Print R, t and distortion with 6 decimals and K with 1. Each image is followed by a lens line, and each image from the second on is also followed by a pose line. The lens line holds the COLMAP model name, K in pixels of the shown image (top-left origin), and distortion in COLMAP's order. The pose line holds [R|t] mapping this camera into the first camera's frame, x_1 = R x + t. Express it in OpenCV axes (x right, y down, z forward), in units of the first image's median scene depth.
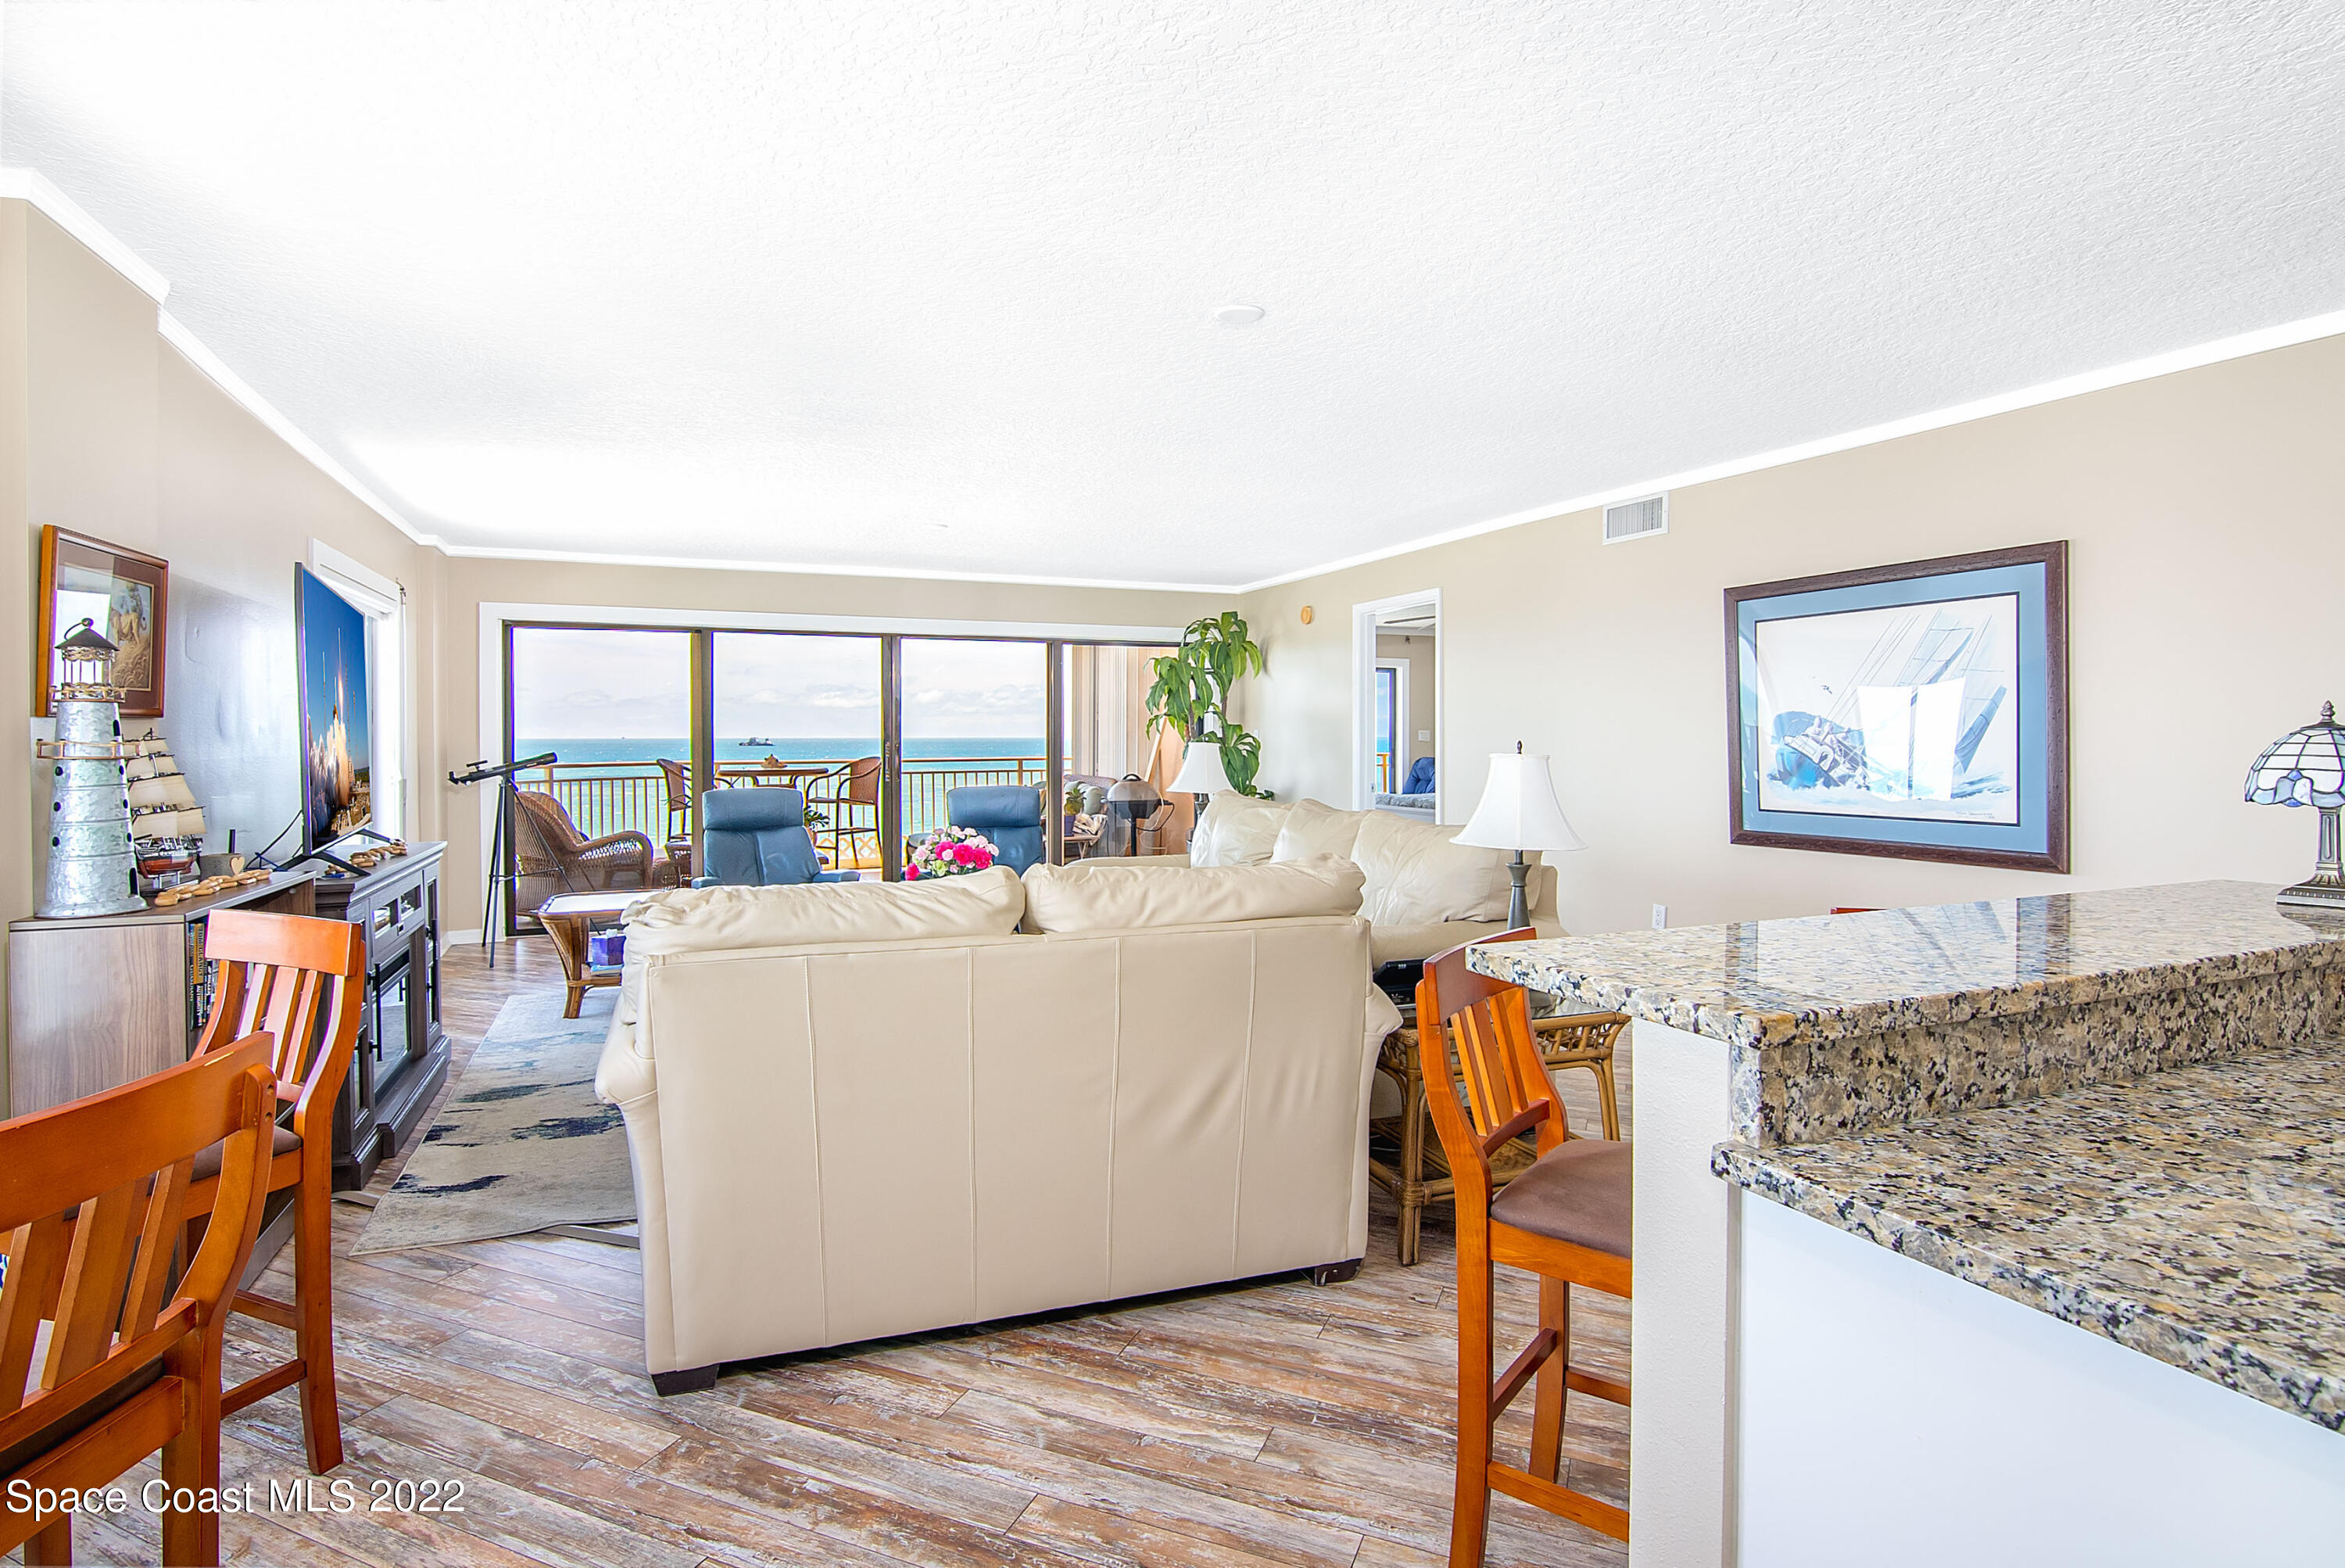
lens RADIAL K [[1197.9, 0, 1175.7], [0, 1197.9, 770.5], [0, 0, 1]] dist [-0.013542, -0.001038]
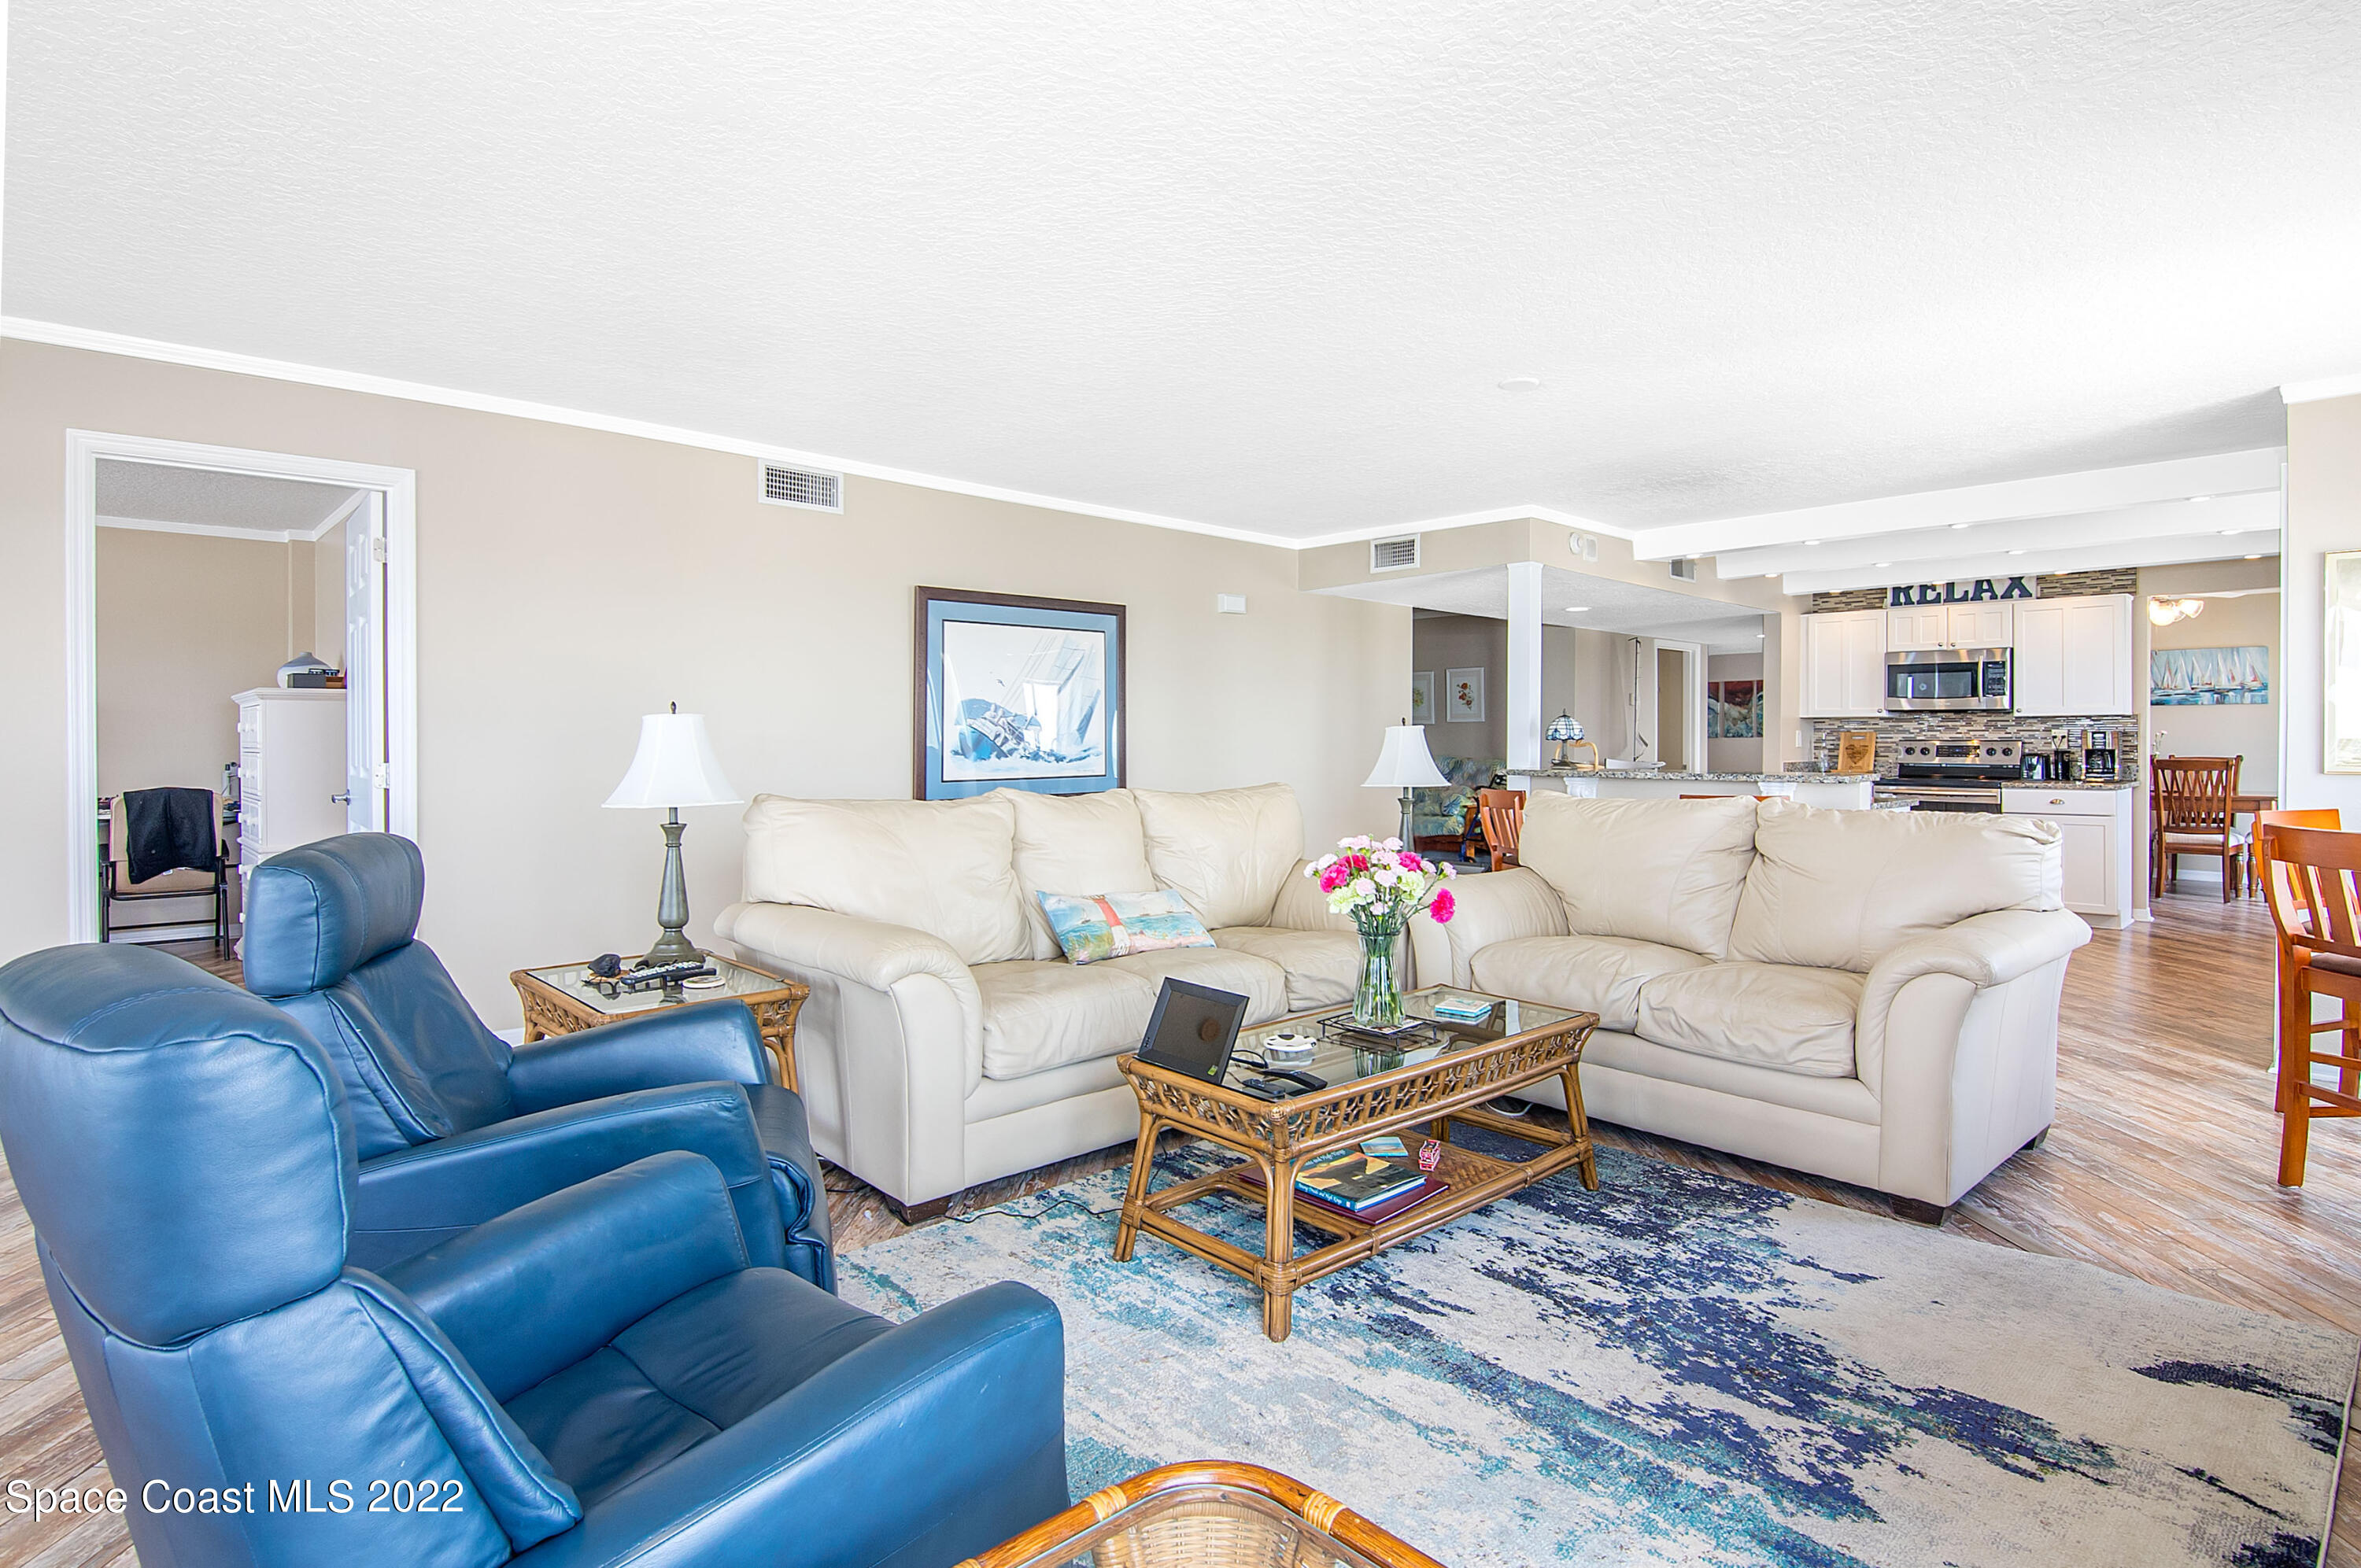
lens RADIAL K [[1205.8, 0, 1166.1], [0, 1205.8, 739.1], [0, 0, 1]] dist [-0.013542, -0.001038]
pose [[-0.340014, 0.000021, 0.940420, -0.739400], [0.026582, 0.999601, 0.009588, -0.014879], [-0.940045, 0.028258, -0.339879, 1.271718]]
